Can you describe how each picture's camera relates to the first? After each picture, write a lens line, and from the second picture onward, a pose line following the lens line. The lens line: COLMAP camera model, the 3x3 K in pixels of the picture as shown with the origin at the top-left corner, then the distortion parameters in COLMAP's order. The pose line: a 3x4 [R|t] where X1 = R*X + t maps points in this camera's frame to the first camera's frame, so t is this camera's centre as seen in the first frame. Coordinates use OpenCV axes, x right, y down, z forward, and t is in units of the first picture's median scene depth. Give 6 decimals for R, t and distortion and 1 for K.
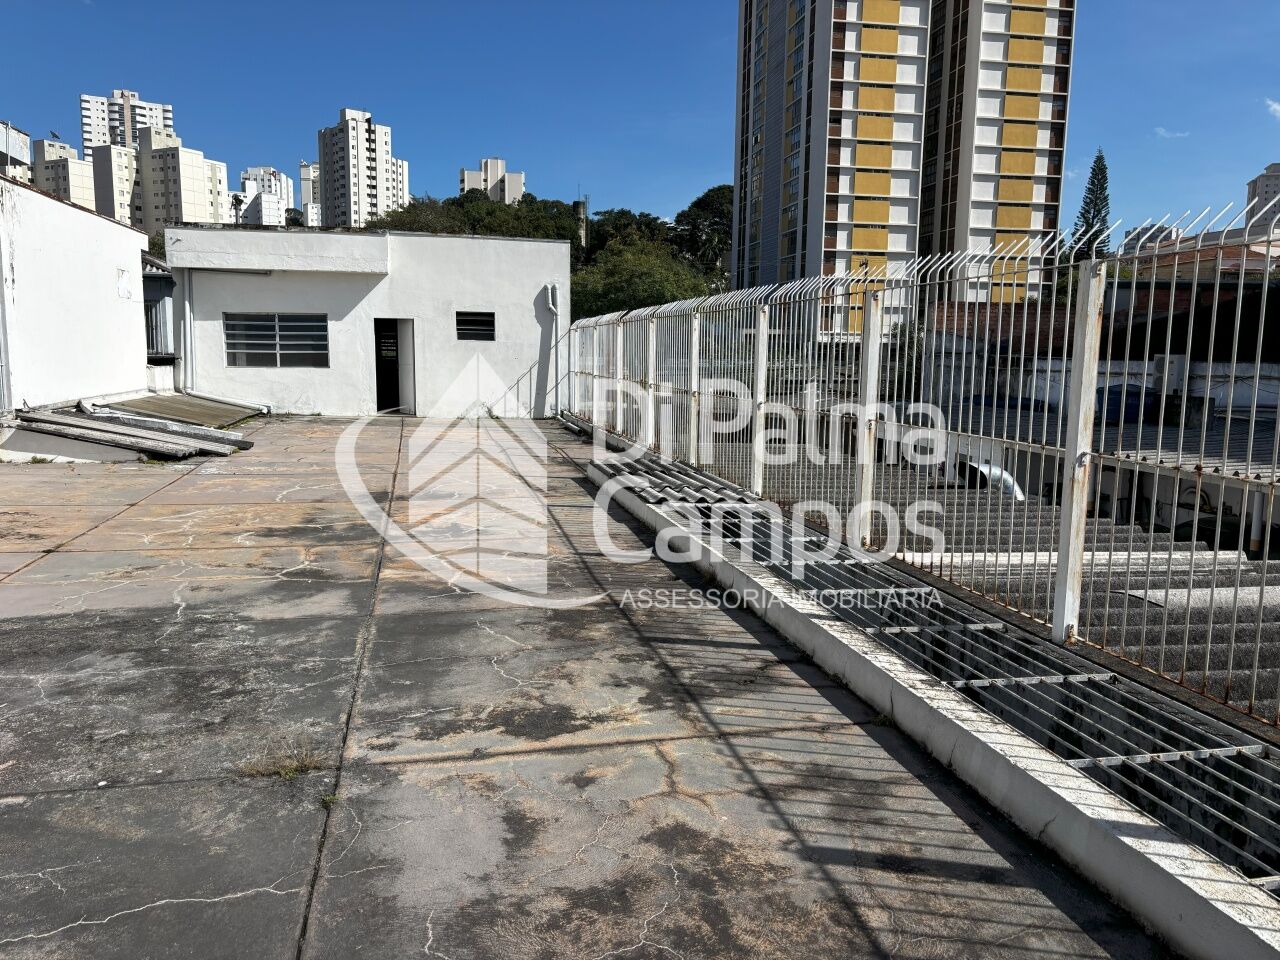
lens RADIAL K [[975.2, 0, 649.1], [0, 975.2, 478.9], [0, 0, 1]] dist [0.046866, -0.047038]
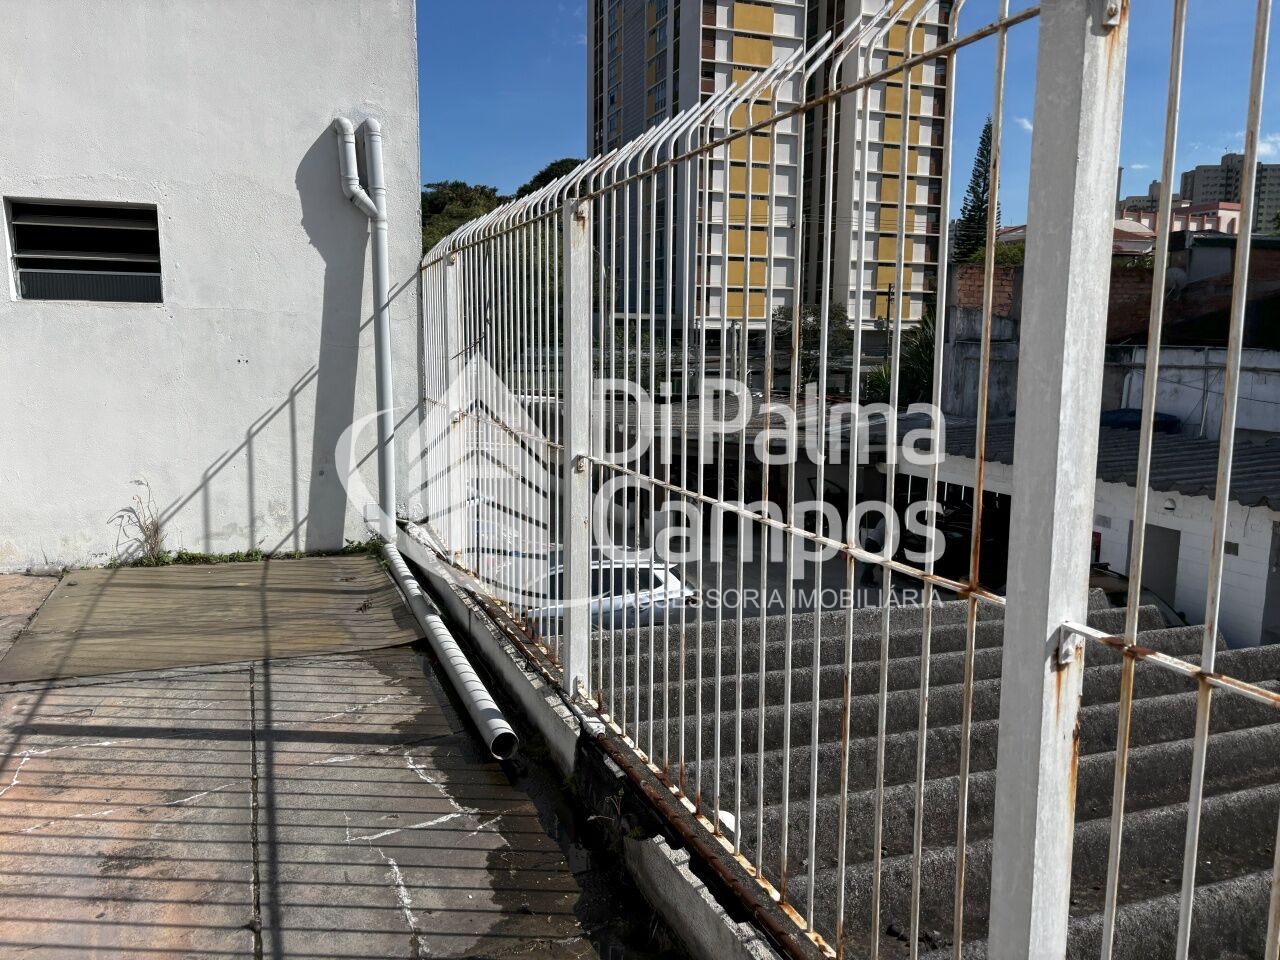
lens RADIAL K [[975.2, 0, 639.0], [0, 975.2, 457.9], [0, 0, 1]] dist [0.046866, -0.047038]
pose [[0.987628, -0.022986, 0.155121, -0.062827], [0.024317, 0.999682, -0.006688, -0.089491], [-0.154918, 0.010377, 0.987873, 0.685736]]
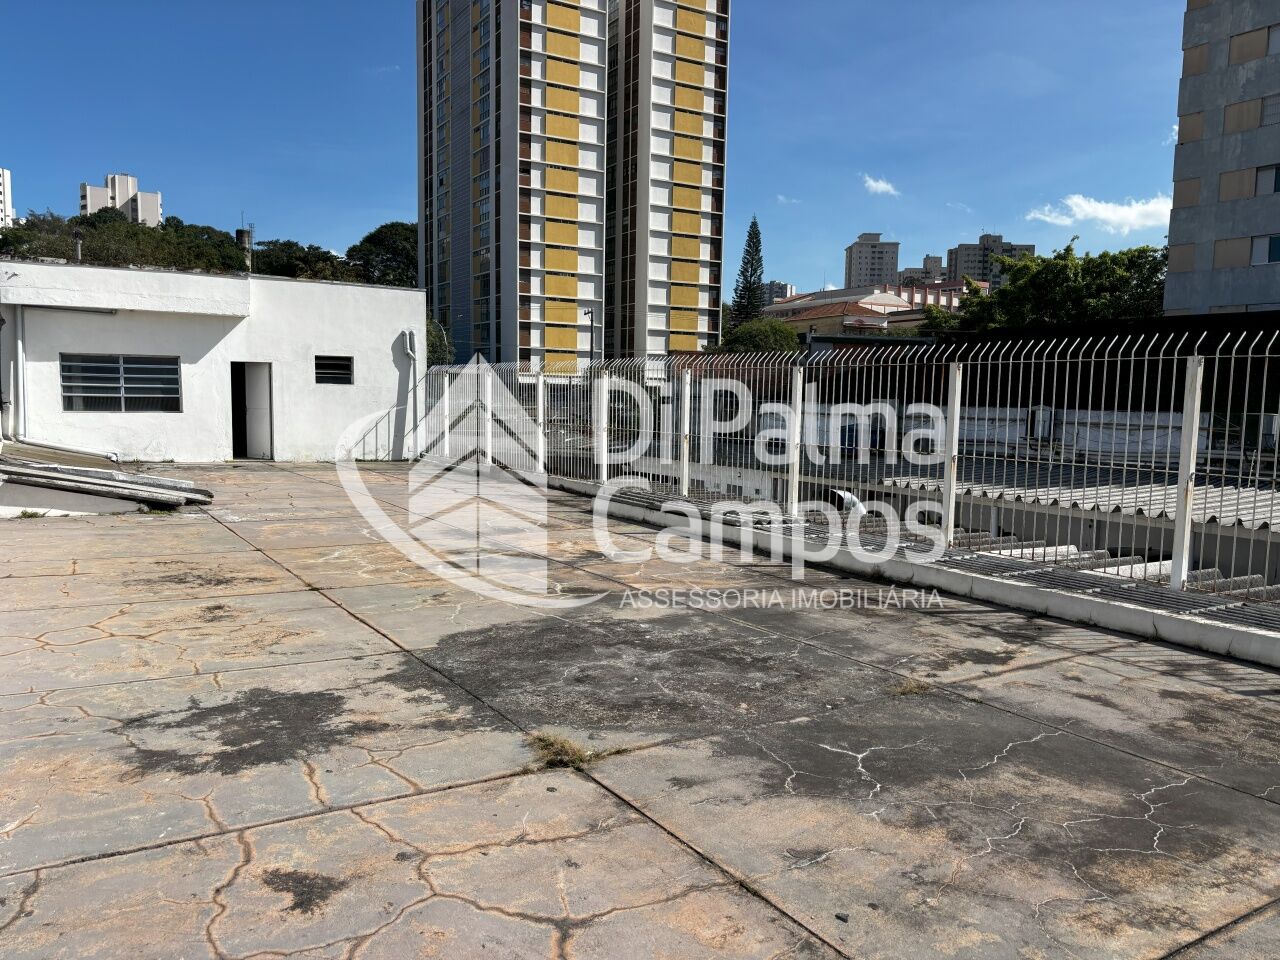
lens RADIAL K [[975.2, 0, 649.6], [0, 975.2, 489.3], [0, 0, 1]] dist [0.046866, -0.047038]
pose [[0.940628, -0.029650, 0.338143, -0.215523], [0.039306, 0.998991, -0.021742, 0.000509], [-0.337157, 0.033742, 0.940844, -0.051486]]
